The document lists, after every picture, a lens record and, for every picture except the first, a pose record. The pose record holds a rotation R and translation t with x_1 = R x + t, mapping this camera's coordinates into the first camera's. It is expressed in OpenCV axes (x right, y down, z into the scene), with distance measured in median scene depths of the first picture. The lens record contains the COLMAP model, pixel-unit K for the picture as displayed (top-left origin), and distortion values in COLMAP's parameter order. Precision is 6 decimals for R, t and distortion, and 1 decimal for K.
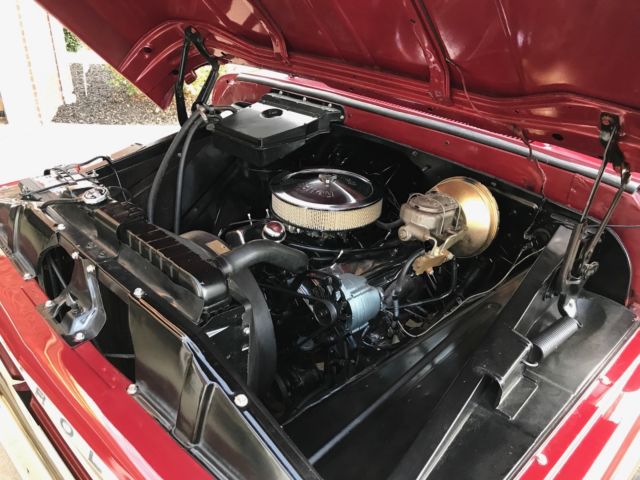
lens RADIAL K [[541.6, 0, 320.0], [0, 541.6, 240.0], [0, 0, 1]] dist [0.011105, -0.003573]
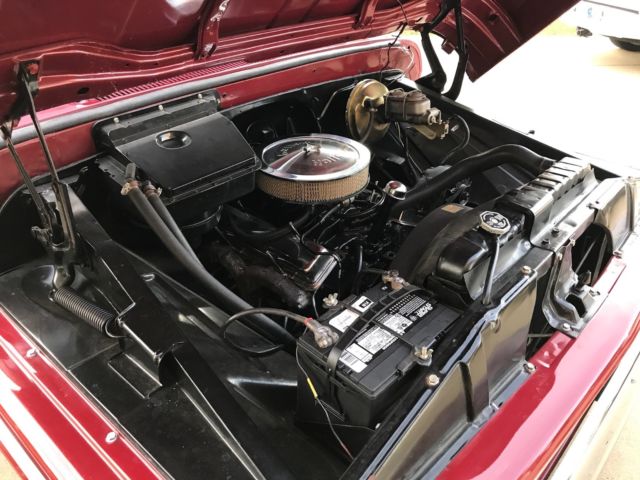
lens RADIAL K [[541.6, 0, 320.0], [0, 541.6, 240.0], [0, 0, 1]] dist [0.011105, -0.003573]
pose [[-0.057262, -0.543276, 0.837599, -0.741259], [0.457782, 0.731290, 0.505619, -0.399915], [-0.887218, 0.412391, 0.206827, 0.737456]]
